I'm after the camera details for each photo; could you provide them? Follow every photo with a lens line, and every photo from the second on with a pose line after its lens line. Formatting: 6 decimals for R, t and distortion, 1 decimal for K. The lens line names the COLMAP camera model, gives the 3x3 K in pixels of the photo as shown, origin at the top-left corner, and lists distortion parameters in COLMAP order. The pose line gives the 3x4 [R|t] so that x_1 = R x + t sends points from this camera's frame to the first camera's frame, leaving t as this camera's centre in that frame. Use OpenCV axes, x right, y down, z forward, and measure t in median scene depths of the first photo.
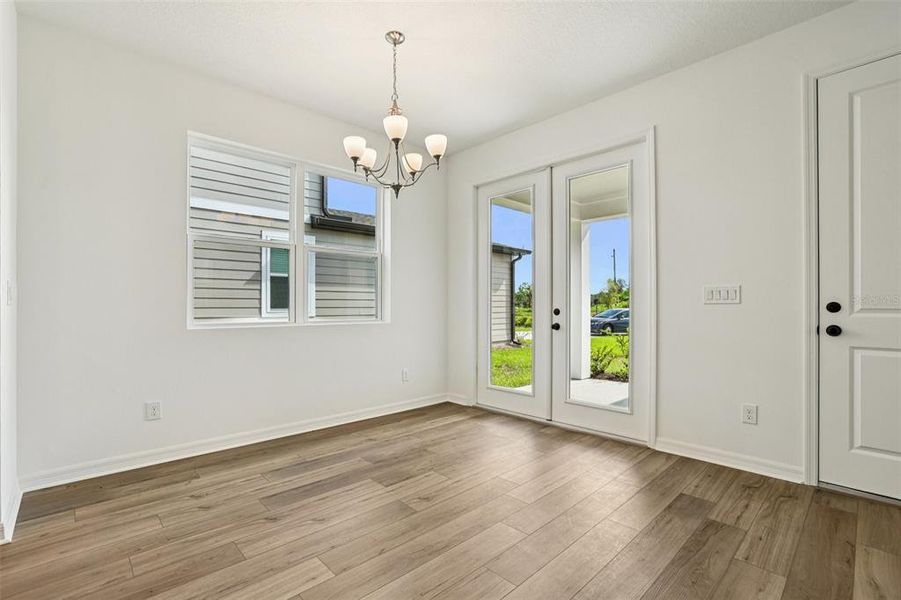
lens RADIAL K [[417.2, 0, 461.0], [0, 417.2, 305.8], [0, 0, 1]] dist [-0.027687, 0.000767]
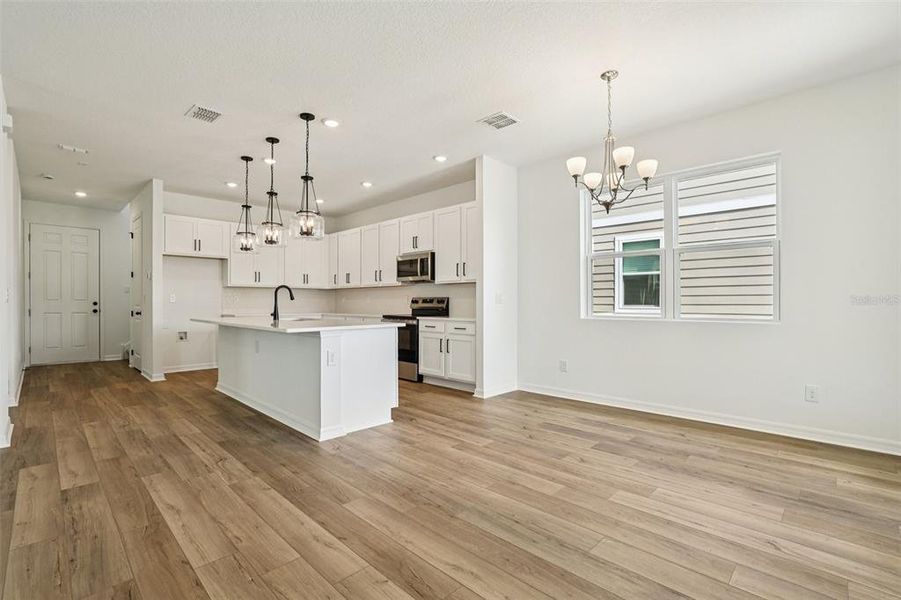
lens RADIAL K [[429.7, 0, 415.7], [0, 429.7, 300.6], [0, 0, 1]] dist [-0.014285, 0.001152]
pose [[-0.043577, -0.003600, -0.999044, 1.010370], [0.001406, 0.999992, -0.003664, -0.003438], [0.999049, -0.001564, -0.043572, 0.471137]]
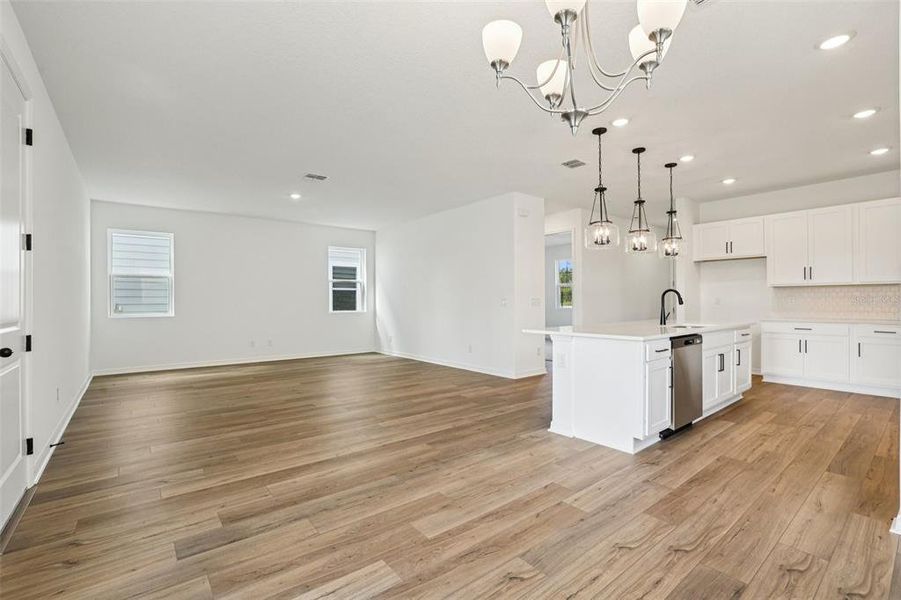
lens RADIAL K [[377.6, 0, 450.5], [0, 377.6, 300.0], [0, 0, 1]] dist [-0.018345, 0.000251]
pose [[-0.993649, 0.004380, 0.112440, -0.042470], [0.003350, 0.999951, -0.009349, -0.018127], [-0.112475, -0.008913, -0.993615, 1.406425]]
